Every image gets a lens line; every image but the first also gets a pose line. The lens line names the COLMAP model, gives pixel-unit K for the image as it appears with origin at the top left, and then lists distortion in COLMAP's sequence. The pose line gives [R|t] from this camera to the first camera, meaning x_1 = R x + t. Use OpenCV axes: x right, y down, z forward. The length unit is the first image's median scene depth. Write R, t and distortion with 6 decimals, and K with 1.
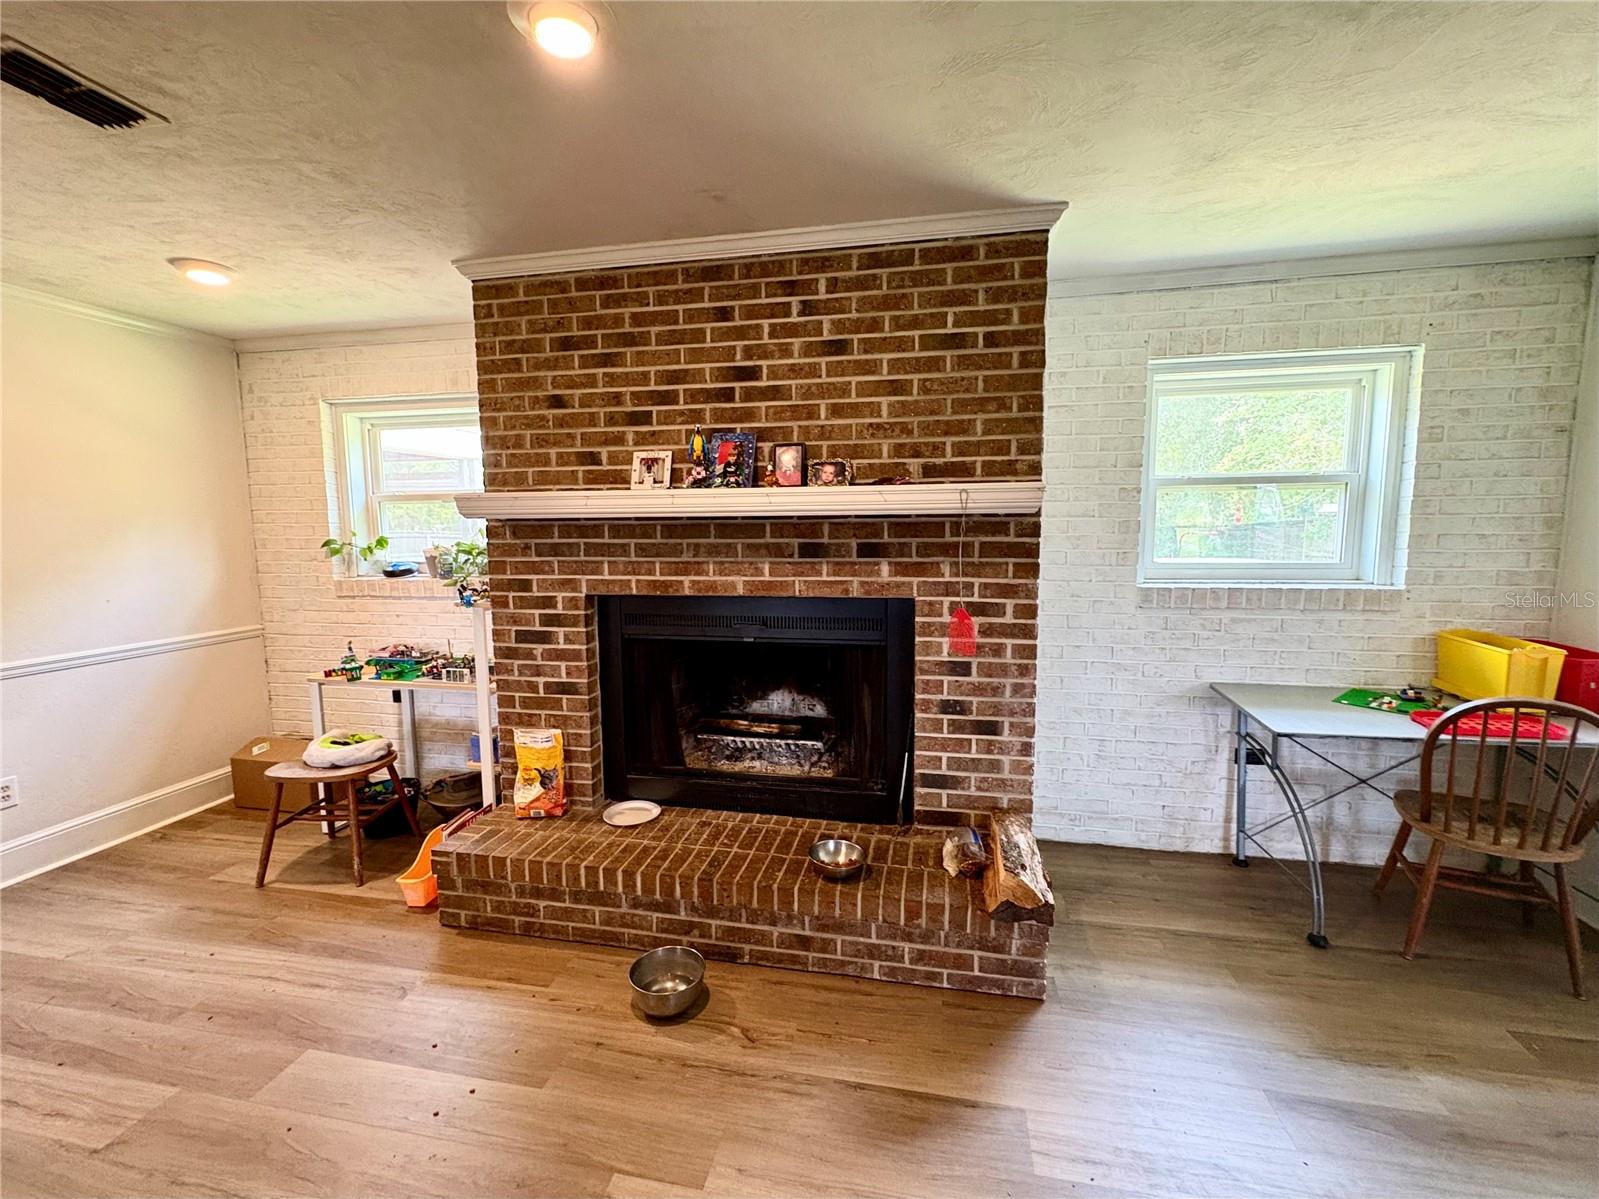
lens RADIAL K [[650.1, 0, 803.8], [0, 650.1, 603.7], [0, 0, 1]] dist [-0.000873, 0.000119]
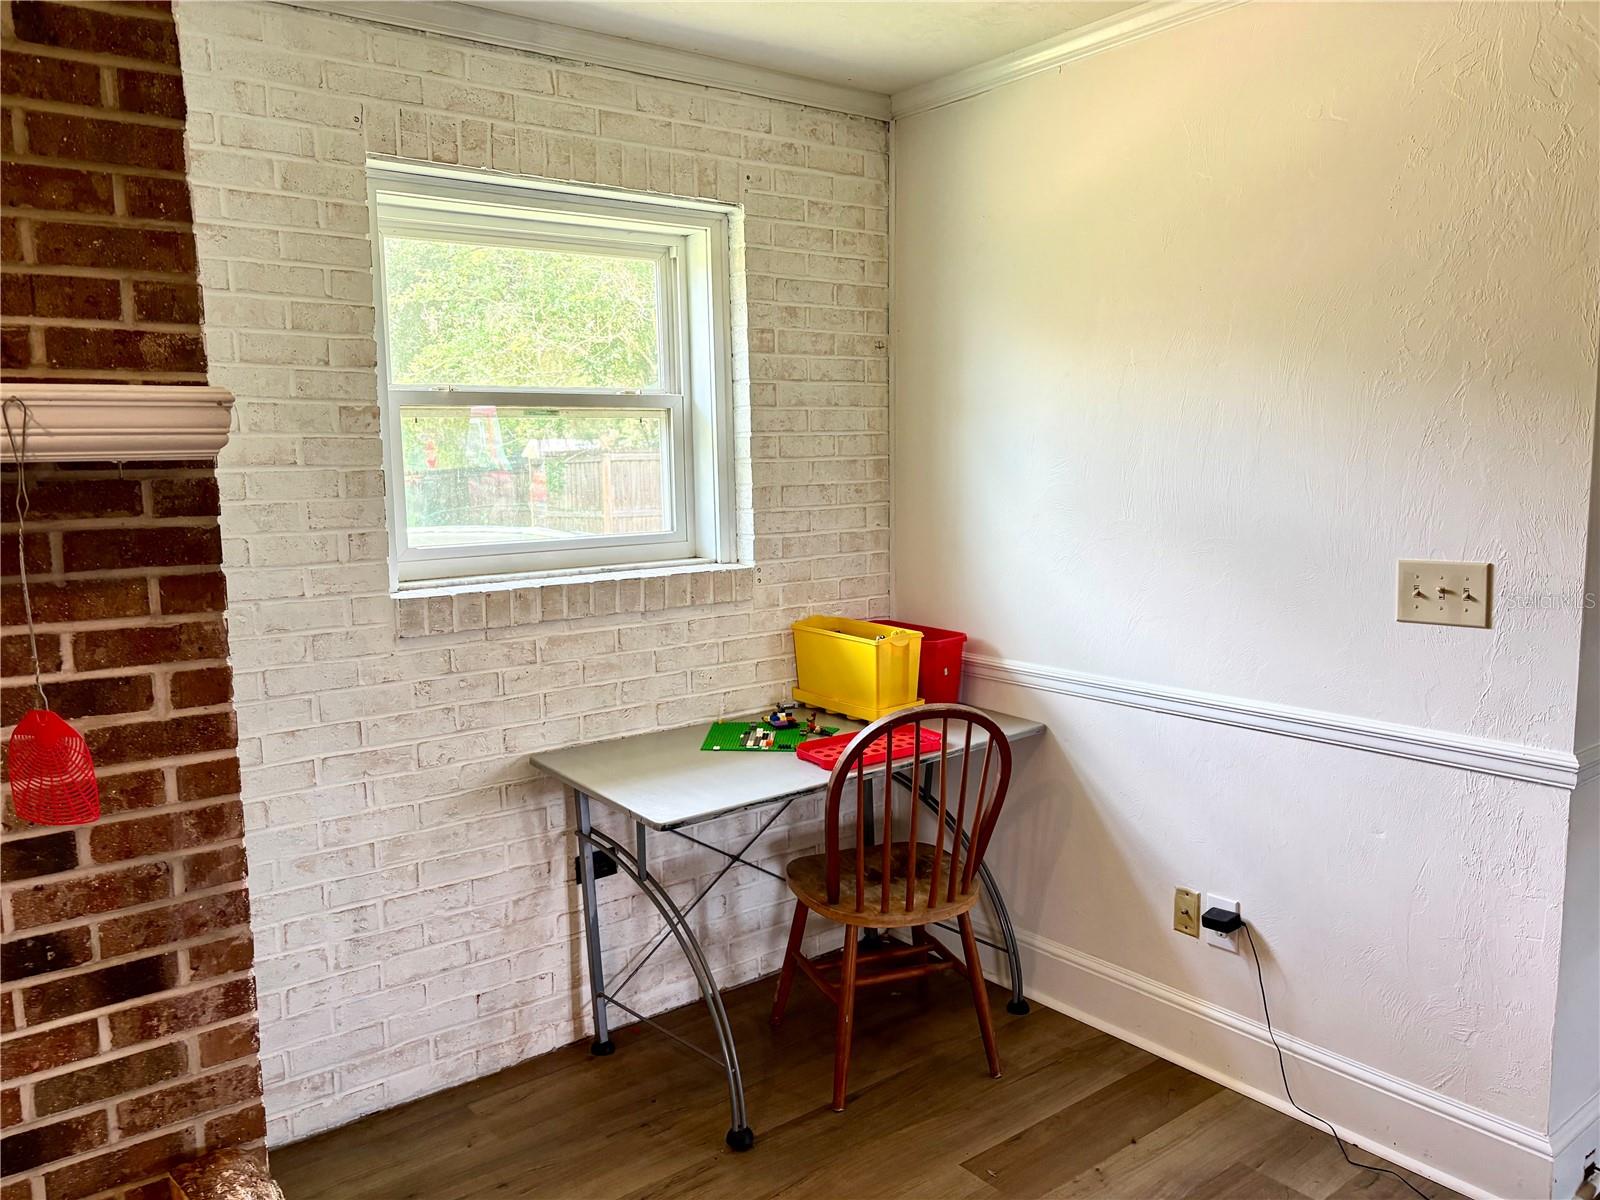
lens RADIAL K [[1207.8, 0, 792.8], [0, 1207.8, 606.2], [0, 0, 1]] dist [0.072436, -0.086816]
pose [[0.656894, -0.098448, 0.747528, -0.001161], [0.109635, 0.993374, 0.034482, -0.022286], [-0.745969, 0.059304, 0.663335, 0.142443]]
